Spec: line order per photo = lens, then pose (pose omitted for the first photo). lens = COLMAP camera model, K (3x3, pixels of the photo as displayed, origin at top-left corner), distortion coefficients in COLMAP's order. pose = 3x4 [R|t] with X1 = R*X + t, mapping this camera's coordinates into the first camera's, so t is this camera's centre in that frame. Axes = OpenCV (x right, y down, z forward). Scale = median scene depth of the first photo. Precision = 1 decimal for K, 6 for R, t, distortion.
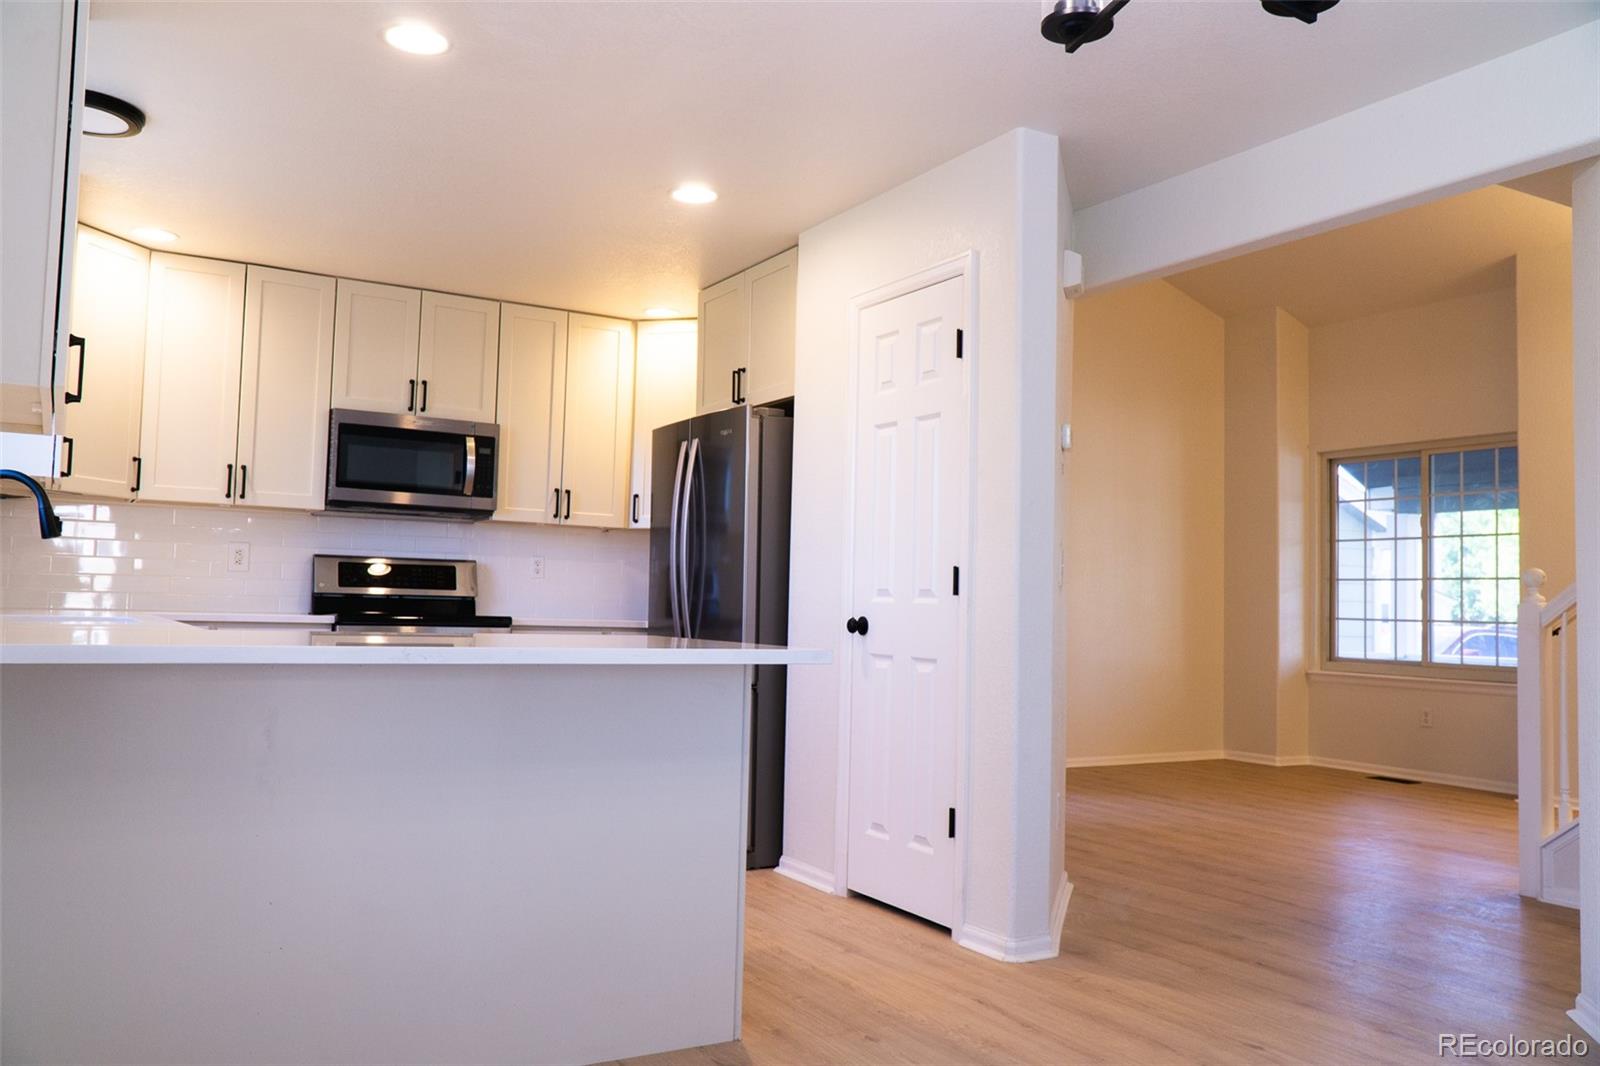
lens RADIAL K [[1263.9, 0, 800.0], [0, 1263.9, 533.0], [0, 0, 1]] dist [-0.001046, -0.008785]
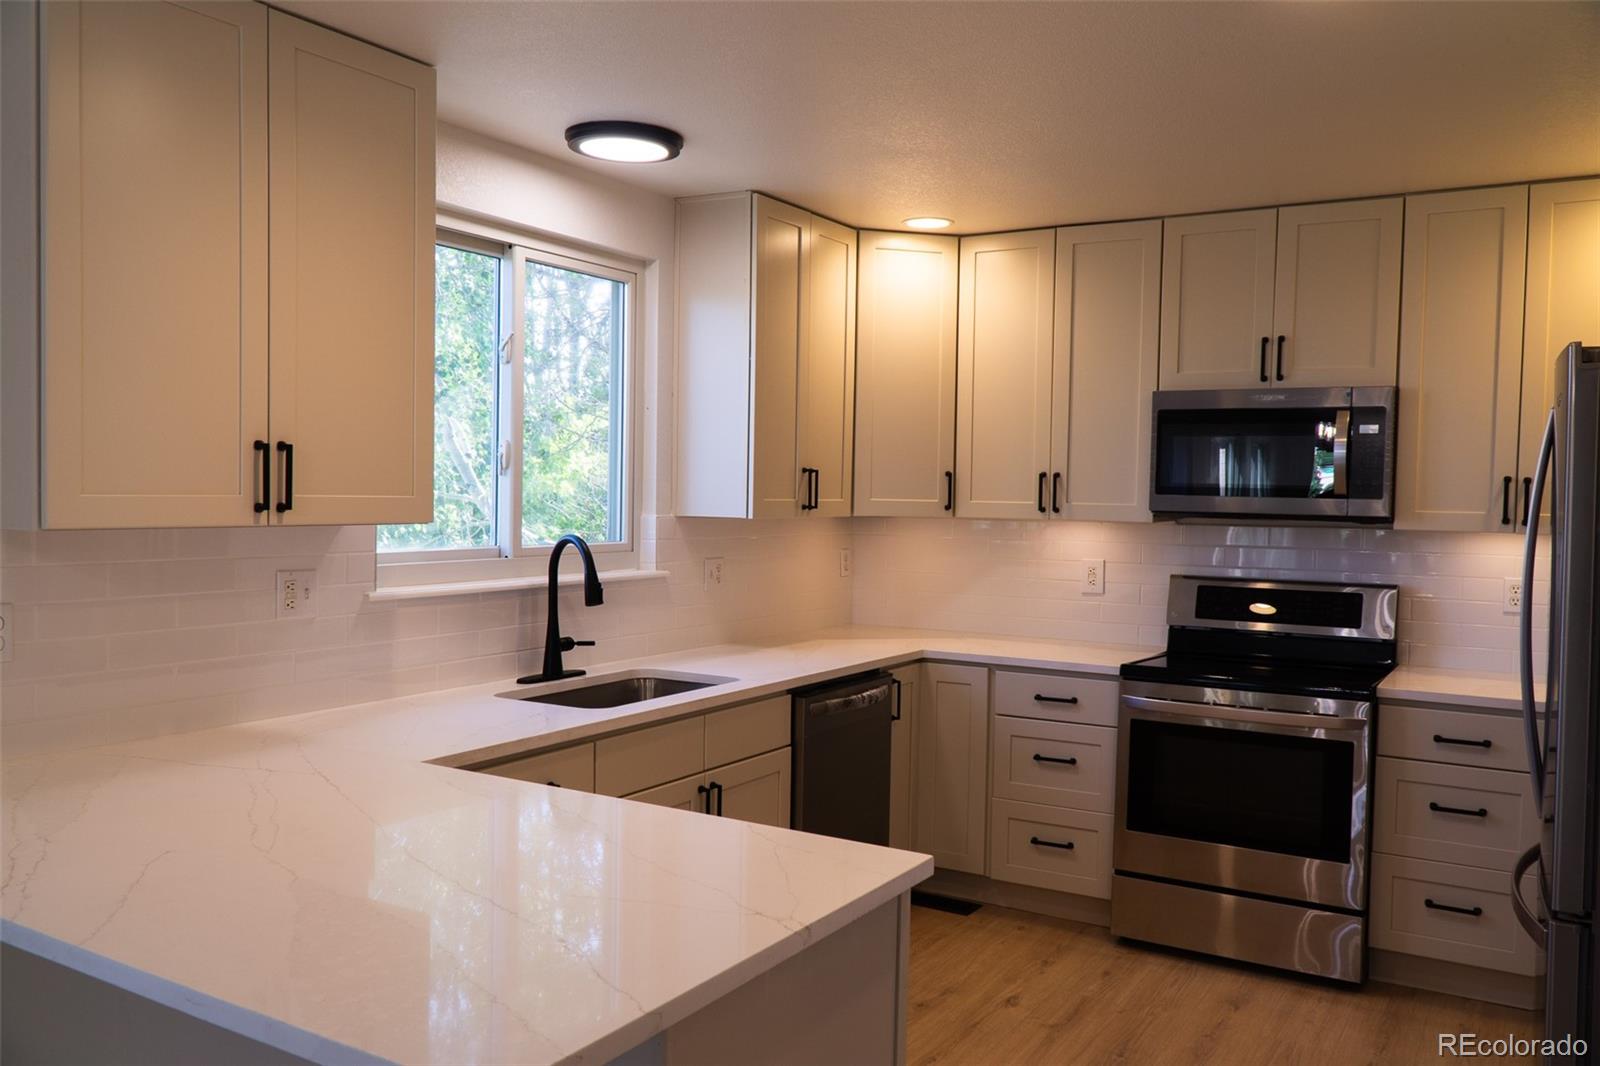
lens RADIAL K [[1289.1, 0, 764.3], [0, 1289.1, 540.7], [0, 0, 1]] dist [-0.004242, 0.001877]
pose [[0.455849, 0.017969, -0.889876, 0.221355], [0.044806, 0.998065, 0.043106, -0.051622], [0.888929, -0.059522, 0.454162, 0.417229]]
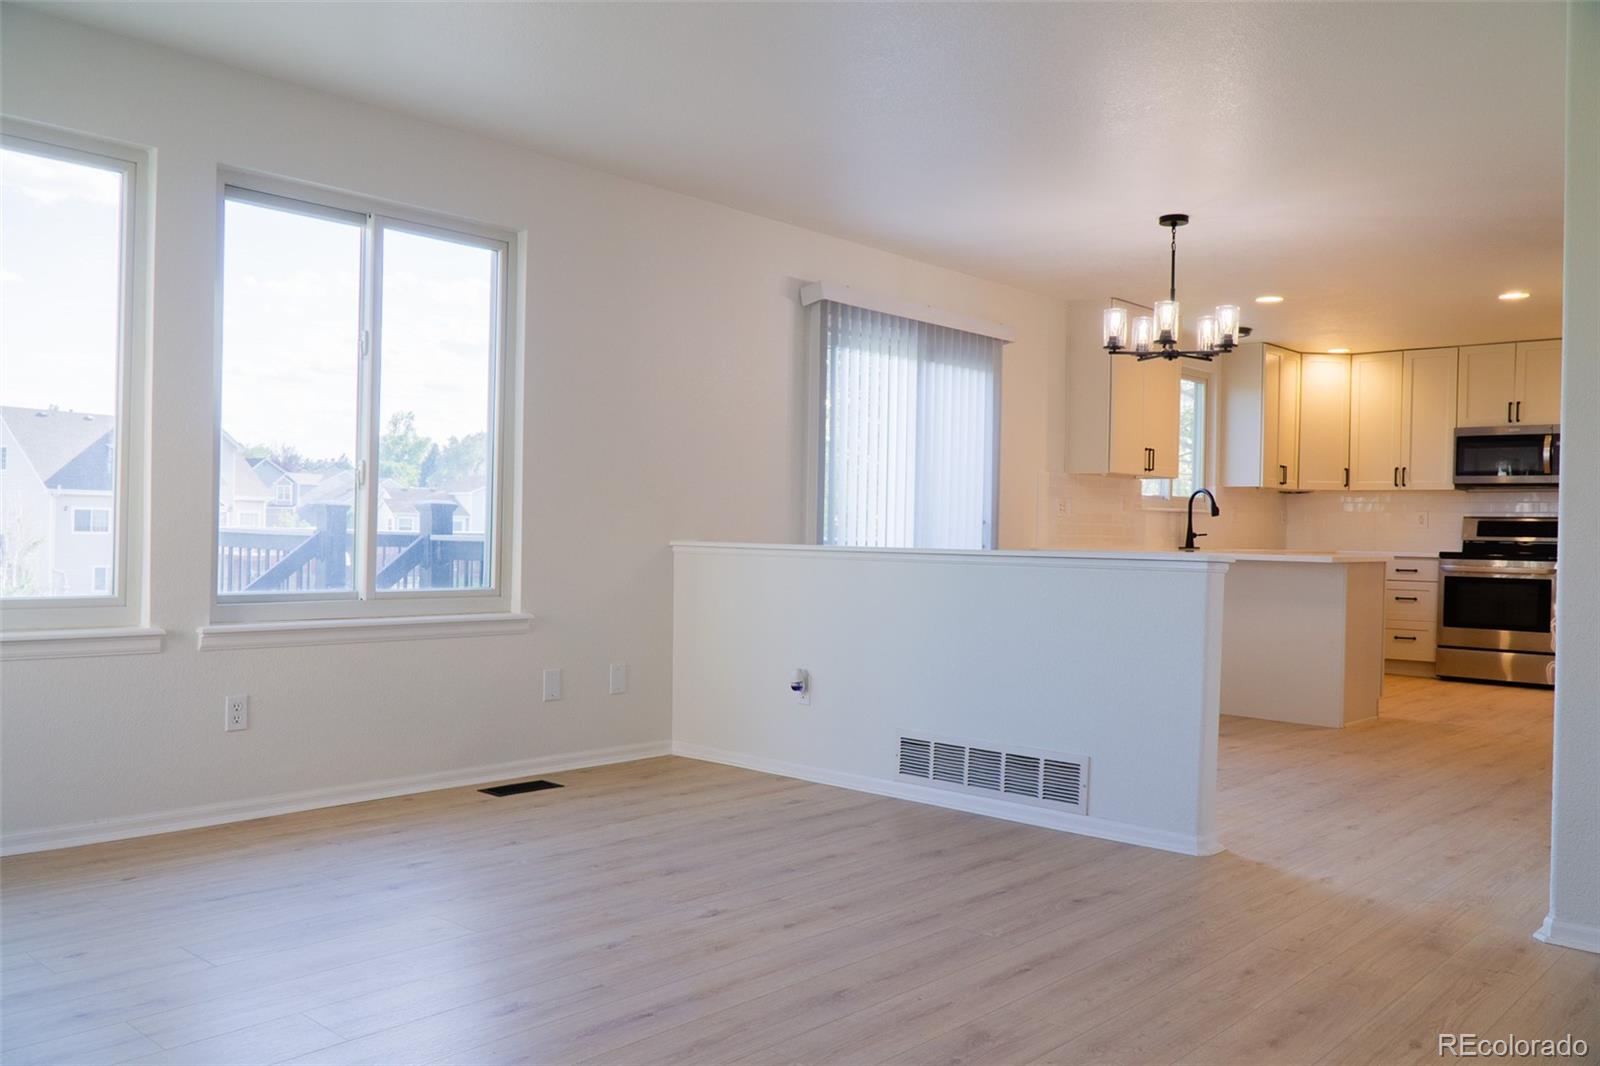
lens RADIAL K [[1289.1, 0, 764.3], [0, 1289.1, 540.7], [0, 0, 1]] dist [-0.004242, 0.001877]
pose [[0.280792, -0.010047, -0.959716, 0.971439], [0.043356, 0.999057, 0.002226, 0.005253], [0.958789, -0.042234, 0.280962, -0.335711]]
